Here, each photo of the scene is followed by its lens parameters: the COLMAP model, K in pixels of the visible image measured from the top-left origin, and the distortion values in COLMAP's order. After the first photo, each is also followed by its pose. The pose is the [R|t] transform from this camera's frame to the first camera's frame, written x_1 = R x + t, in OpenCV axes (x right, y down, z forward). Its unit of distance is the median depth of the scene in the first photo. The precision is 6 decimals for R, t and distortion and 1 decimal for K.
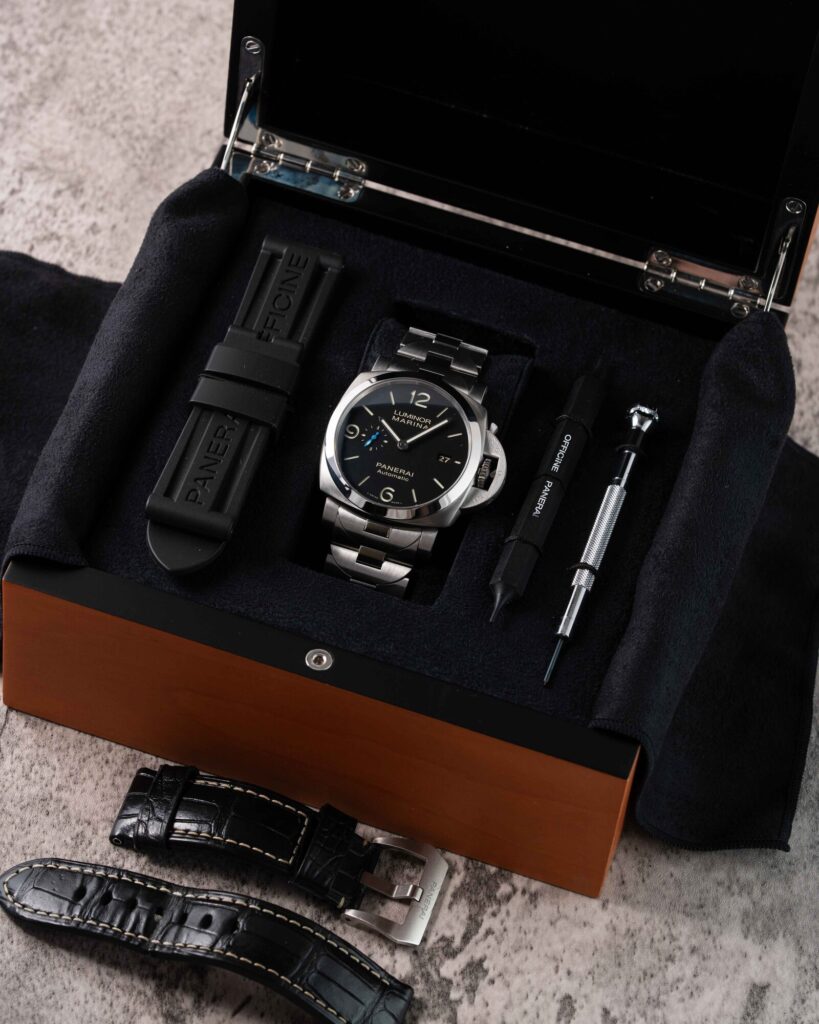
lens RADIAL K [[4648.6, 0, 409.0], [0, 4648.6, 510.2], [0, 0, 1]] dist [-0.022415, 0.000000]
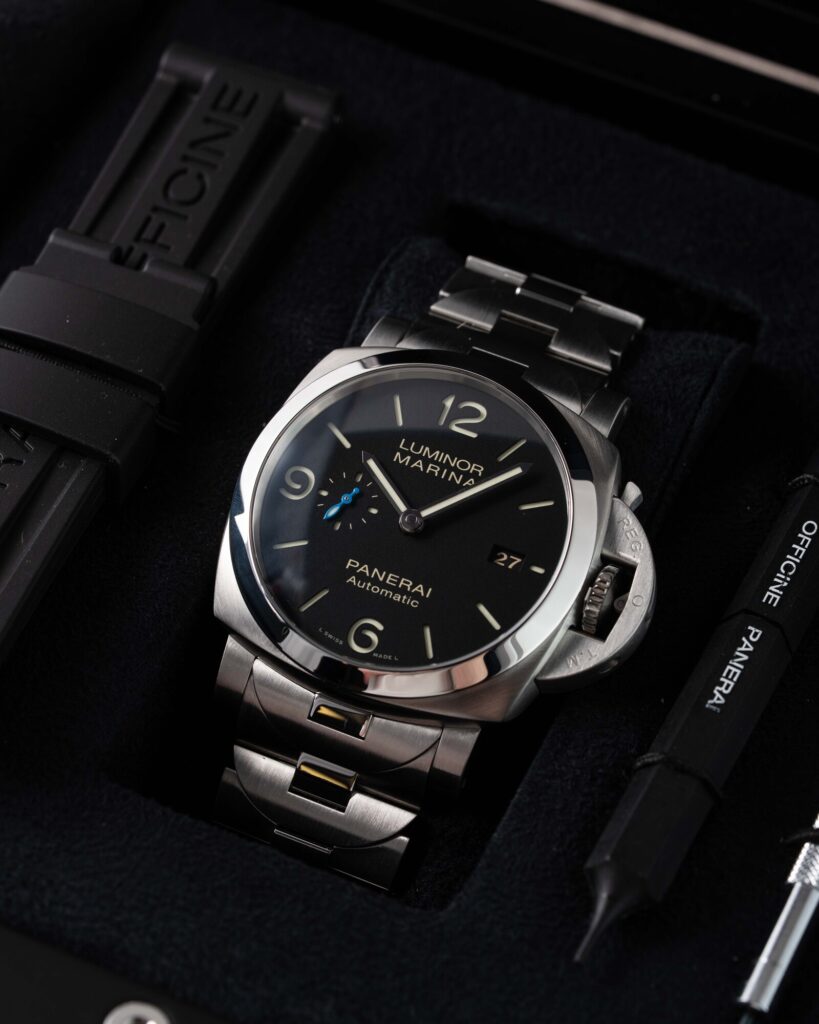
lens RADIAL K [[4648.6, 0, 310.0], [0, 4648.6, 481.2], [0, 0, 1]] dist [-0.022415, 0.000000]
pose [[0.990394, 0.055309, -0.126729, 0.042809], [-0.059765, 0.997711, -0.031623, -0.003708], [0.124690, 0.038893, 0.991433, 0.577438]]
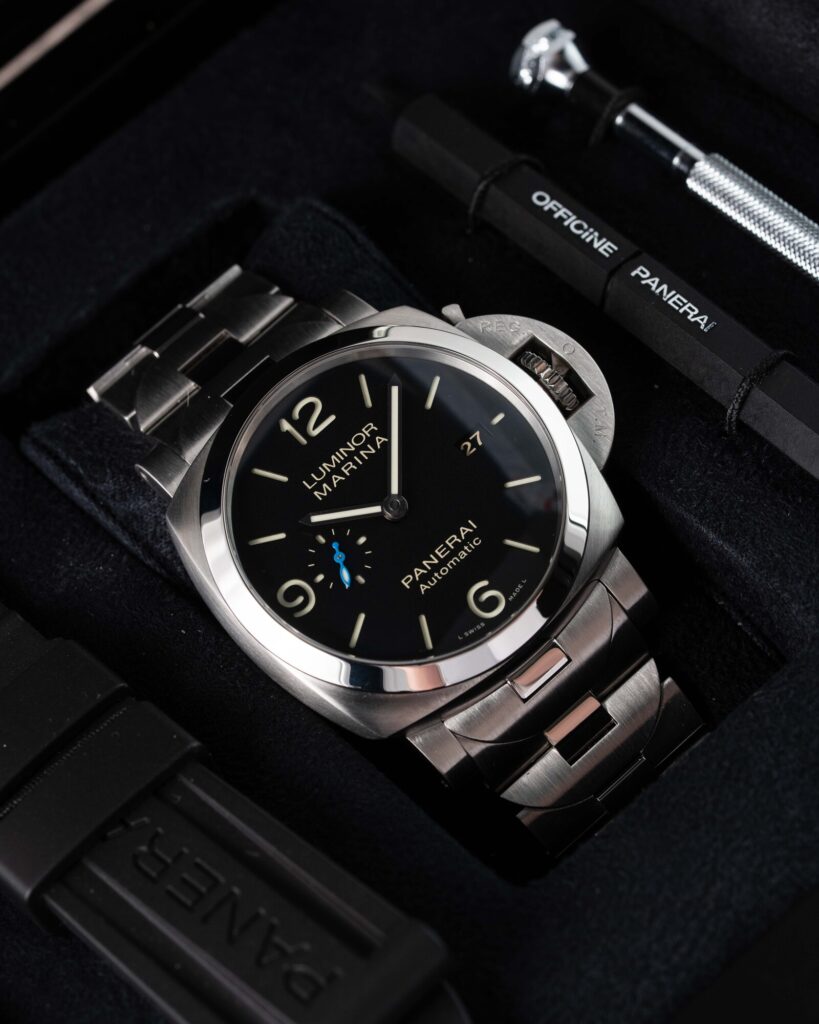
lens RADIAL K [[4648.6, 0, 415.6], [0, 4648.6, 511.7], [0, 0, 1]] dist [-0.022415, 0.000000]
pose [[0.482093, -0.812403, 0.328005, -0.132506], [0.827522, 0.545192, 0.134063, -0.066099], [-0.287739, 0.206800, 0.935115, 0.621168]]
